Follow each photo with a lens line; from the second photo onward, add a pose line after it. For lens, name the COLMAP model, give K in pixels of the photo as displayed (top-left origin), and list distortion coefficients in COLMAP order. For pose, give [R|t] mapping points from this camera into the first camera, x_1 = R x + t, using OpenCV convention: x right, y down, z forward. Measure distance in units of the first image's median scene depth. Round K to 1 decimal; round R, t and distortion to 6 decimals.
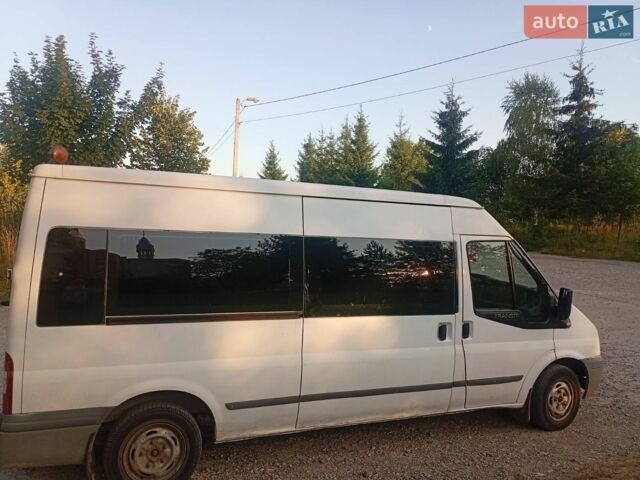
lens RADIAL K [[506.4, 0, 336.0], [0, 506.4, 245.3], [0, 0, 1]] dist [0.090369, -0.094439]
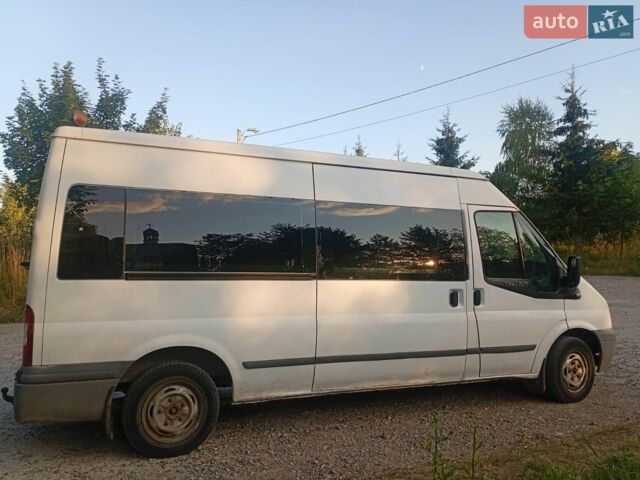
lens RADIAL K [[506.4, 0, 336.0], [0, 506.4, 245.3], [0, 0, 1]] dist [0.090369, -0.094439]
pose [[0.999610, -0.027882, -0.001415, -0.018007], [0.027726, 0.997393, -0.066620, 0.113381], [0.003268, 0.066554, 0.997777, -0.010826]]
